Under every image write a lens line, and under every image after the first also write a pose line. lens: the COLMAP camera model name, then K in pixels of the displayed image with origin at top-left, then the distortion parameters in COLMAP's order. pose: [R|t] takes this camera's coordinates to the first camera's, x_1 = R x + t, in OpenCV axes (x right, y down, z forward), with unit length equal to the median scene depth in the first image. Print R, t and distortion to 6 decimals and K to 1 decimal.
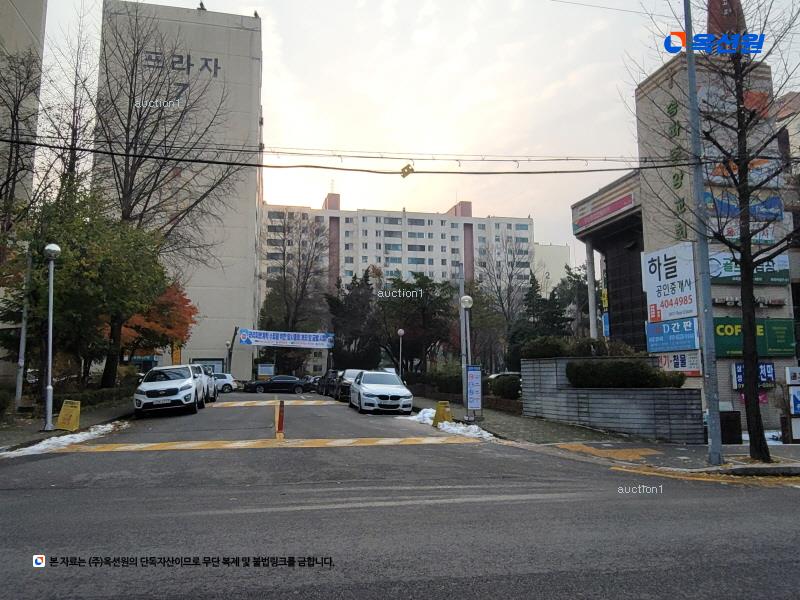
lens RADIAL K [[602.2, 0, 409.5], [0, 602.2, 299.1], [0, 0, 1]] dist [0.005972, -0.004117]
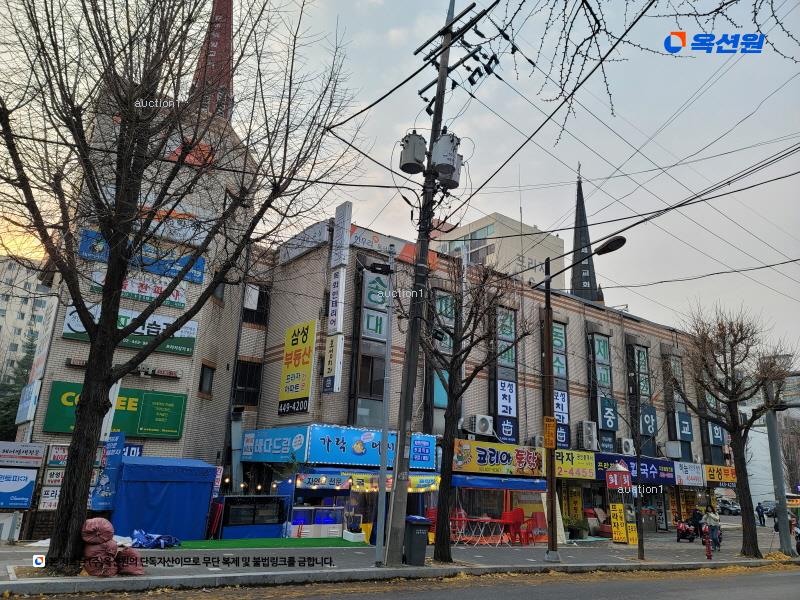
lens RADIAL K [[597.8, 0, 402.1], [0, 597.8, 310.3], [0, 0, 1]] dist [0.104954, -0.104632]
pose [[0.914656, 0.154314, 0.373620, 0.833096], [-0.103037, 0.982738, -0.153651, 0.021486], [-0.390882, 0.102041, 0.914767, 0.113844]]
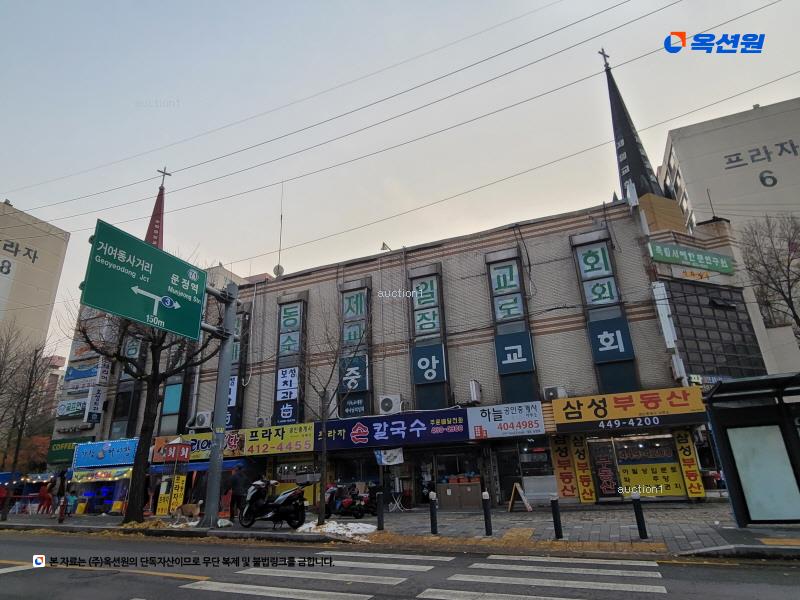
lens RADIAL K [[446.1, 0, 332.3], [0, 446.1, 321.8], [0, 0, 1]] dist [-0.003503, -0.000903]
pose [[0.803672, -0.209010, -0.557159, 2.802628], [0.125977, 0.974824, -0.183976, 0.061044], [0.581585, 0.077667, 0.809769, 0.545229]]
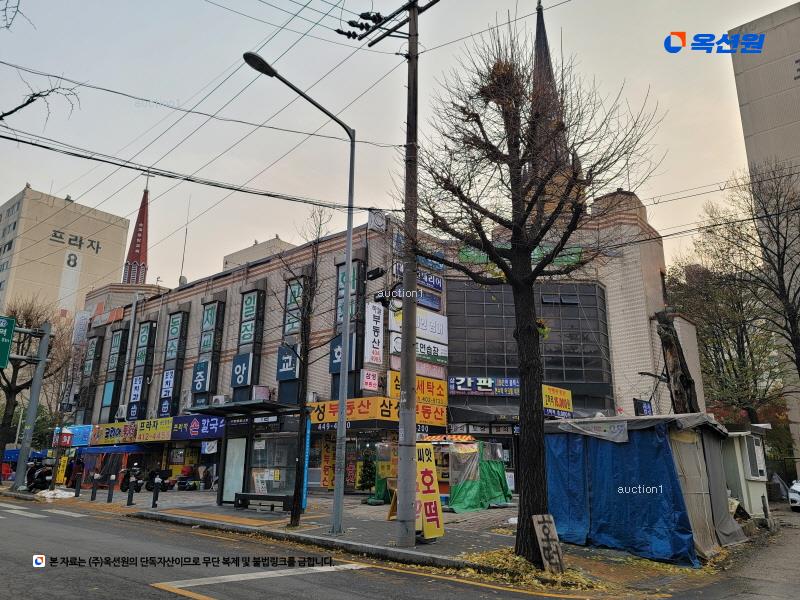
lens RADIAL K [[545.8, 0, 347.7], [0, 545.8, 318.4], [0, 0, 1]] dist [0.080811, -0.069157]
pose [[0.588311, -0.187252, -0.786656, 3.858567], [0.124873, 0.982188, -0.140408, 0.106079], [0.798935, -0.015628, 0.601214, 0.890119]]
